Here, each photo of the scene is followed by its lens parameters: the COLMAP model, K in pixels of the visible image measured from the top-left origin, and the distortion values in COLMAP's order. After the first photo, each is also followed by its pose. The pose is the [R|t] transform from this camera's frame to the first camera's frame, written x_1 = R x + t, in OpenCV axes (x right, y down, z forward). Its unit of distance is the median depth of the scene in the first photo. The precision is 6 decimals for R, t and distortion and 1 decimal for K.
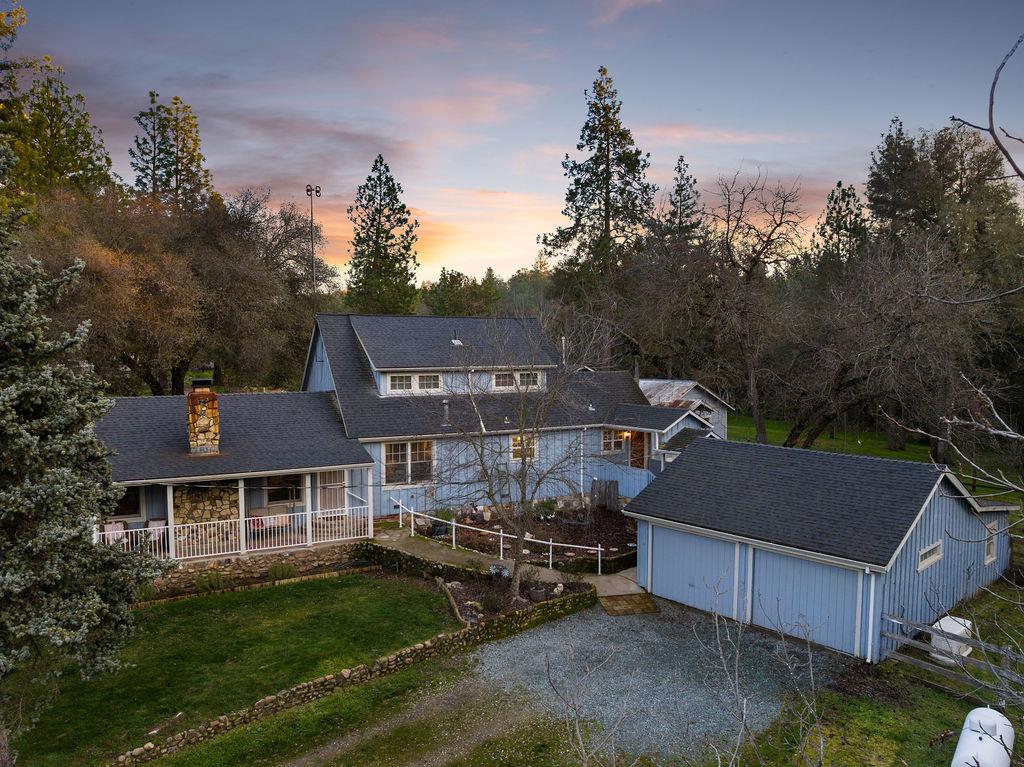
lens RADIAL K [[734.0, 0, 530.7], [0, 734.0, 383.5], [0, 0, 1]] dist [-0.000925, -0.077295]
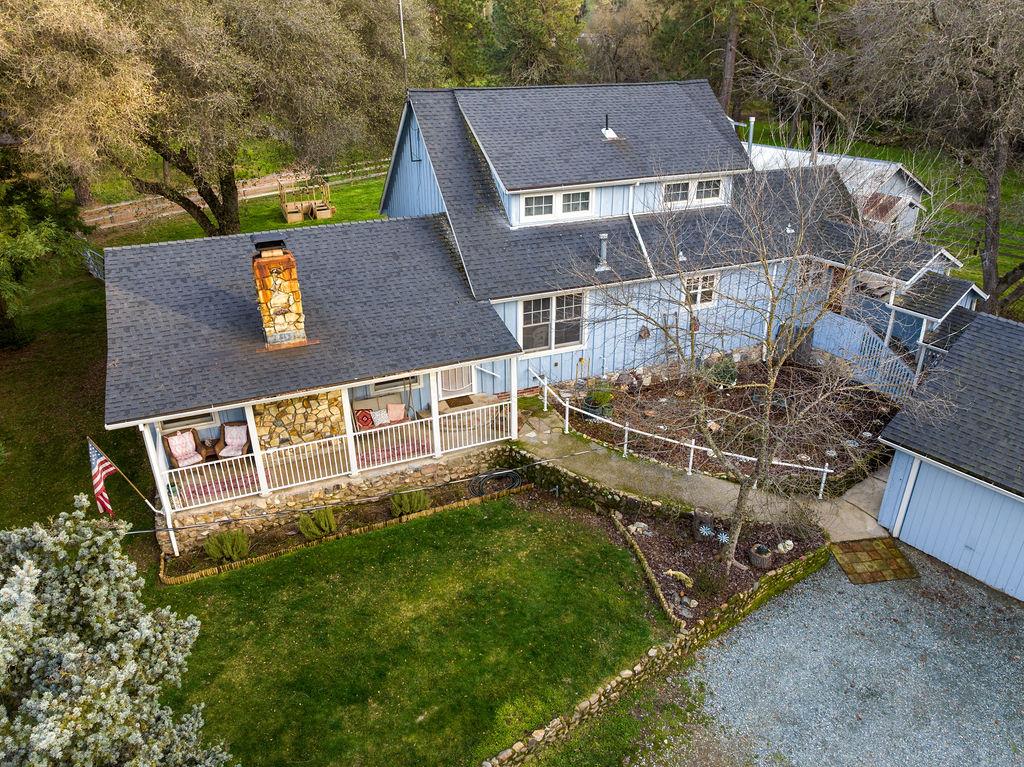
lens RADIAL K [[734.0, 0, 530.7], [0, 734.0, 383.5], [0, 0, 1]] dist [-0.000925, -0.077295]
pose [[0.997672, 0.030550, -0.060975, -0.166553], [-0.004204, 0.919910, 0.392107, -0.147027], [0.068070, -0.390938, 0.917897, 0.350158]]
